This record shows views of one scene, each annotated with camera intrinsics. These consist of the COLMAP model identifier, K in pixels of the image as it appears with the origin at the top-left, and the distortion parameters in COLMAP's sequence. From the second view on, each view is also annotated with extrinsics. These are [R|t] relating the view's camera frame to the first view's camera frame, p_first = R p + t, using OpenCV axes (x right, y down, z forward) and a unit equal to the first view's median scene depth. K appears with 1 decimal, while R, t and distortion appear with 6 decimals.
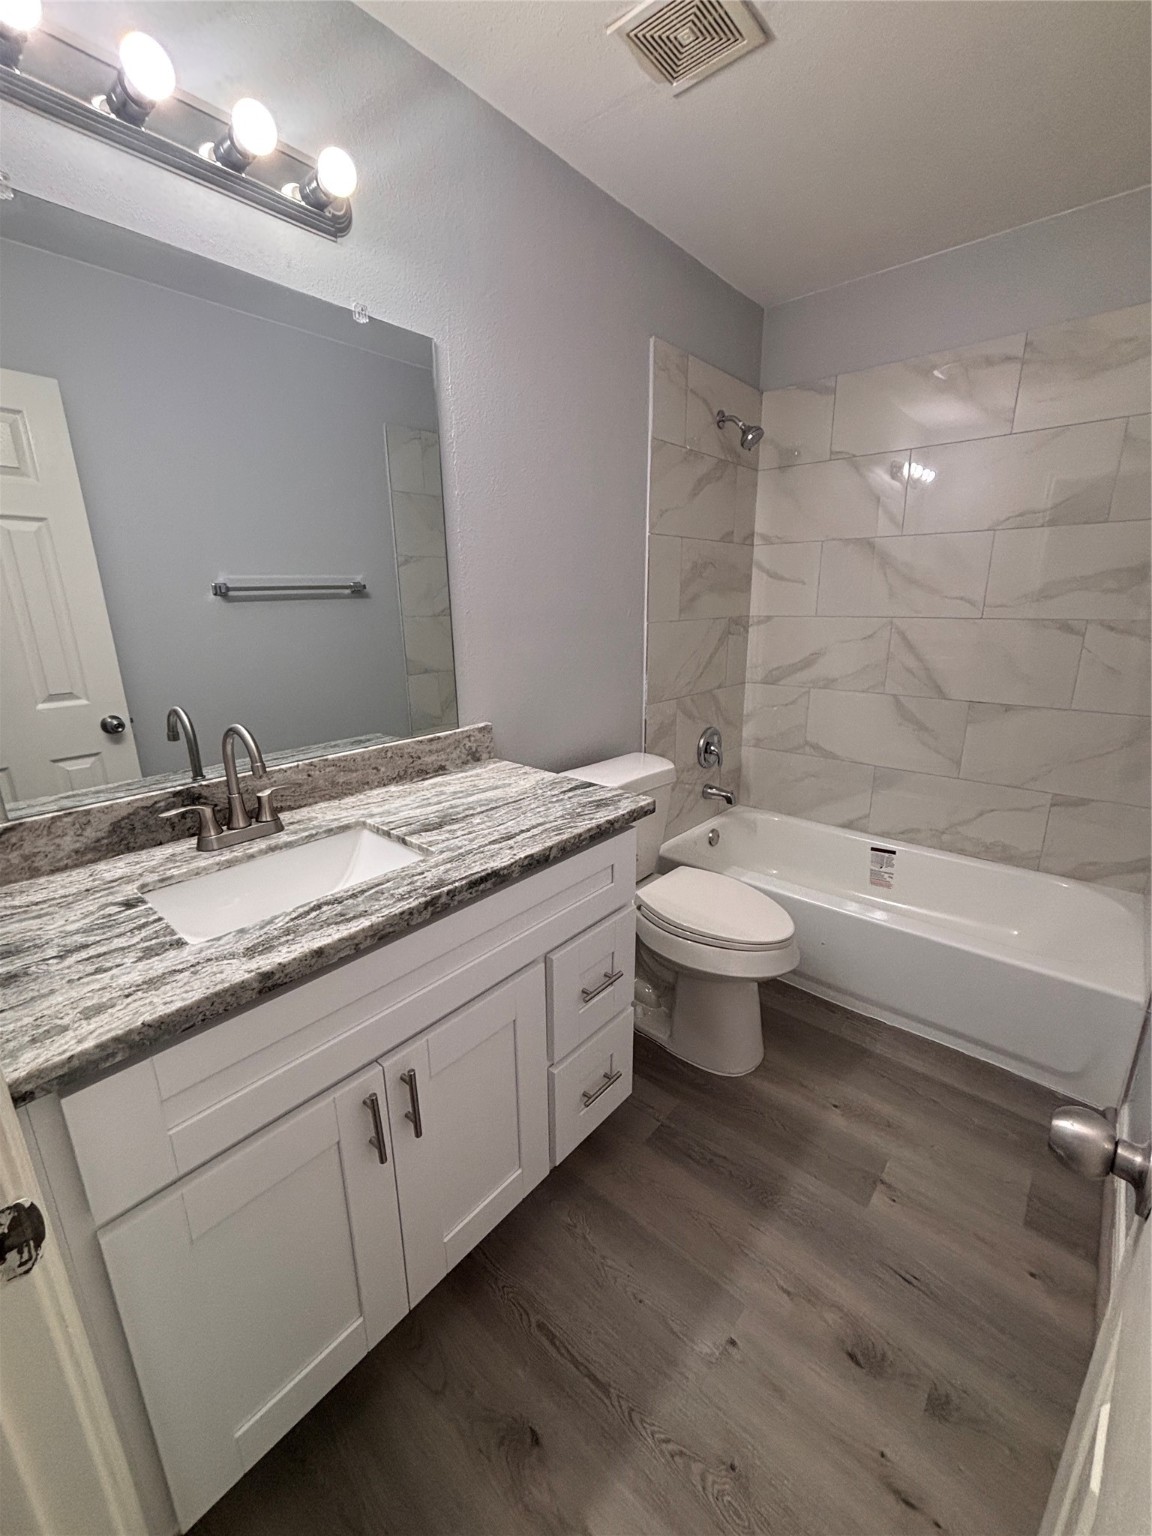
lens RADIAL K [[628.0, 0, 577.9], [0, 628.0, 765.9], [0, 0, 1]] dist [0.002919, 0.000430]
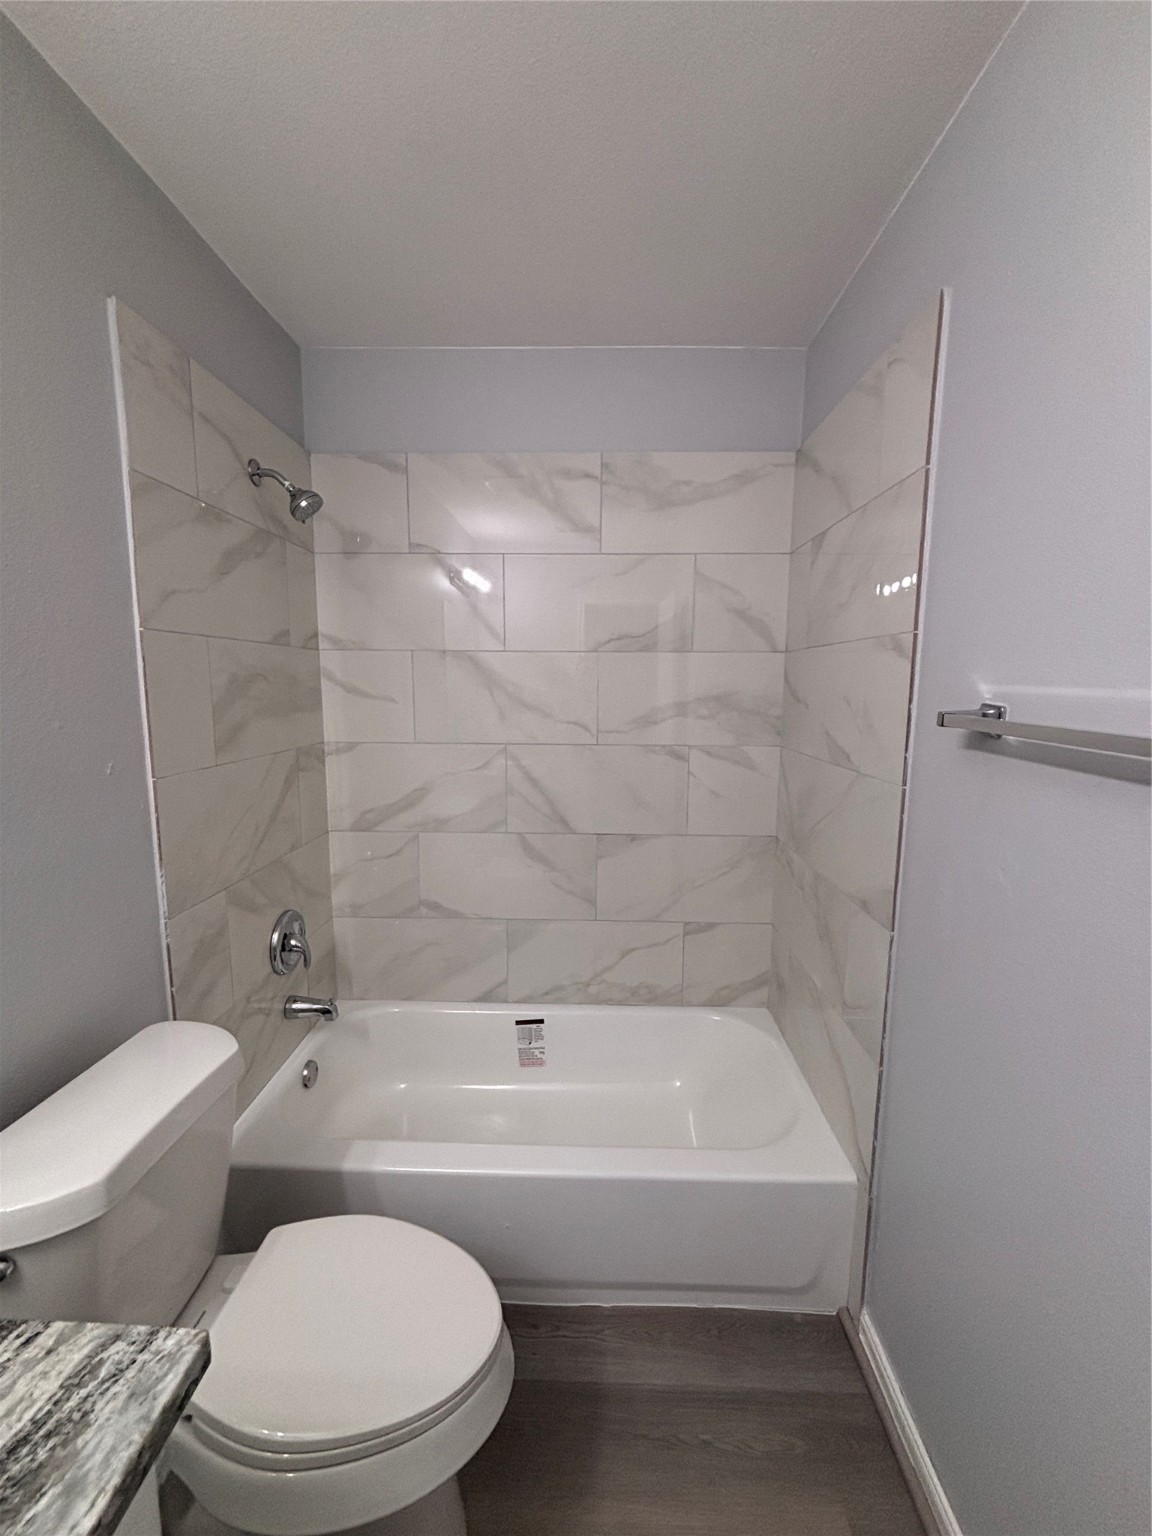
lens RADIAL K [[628.0, 0, 577.9], [0, 628.0, 765.9], [0, 0, 1]] dist [0.002919, 0.000430]
pose [[0.774172, -0.069001, 0.629204, 0.045156], [0.151967, 0.985229, -0.078936, -0.122455], [-0.614463, 0.156728, 0.773222, 0.289401]]
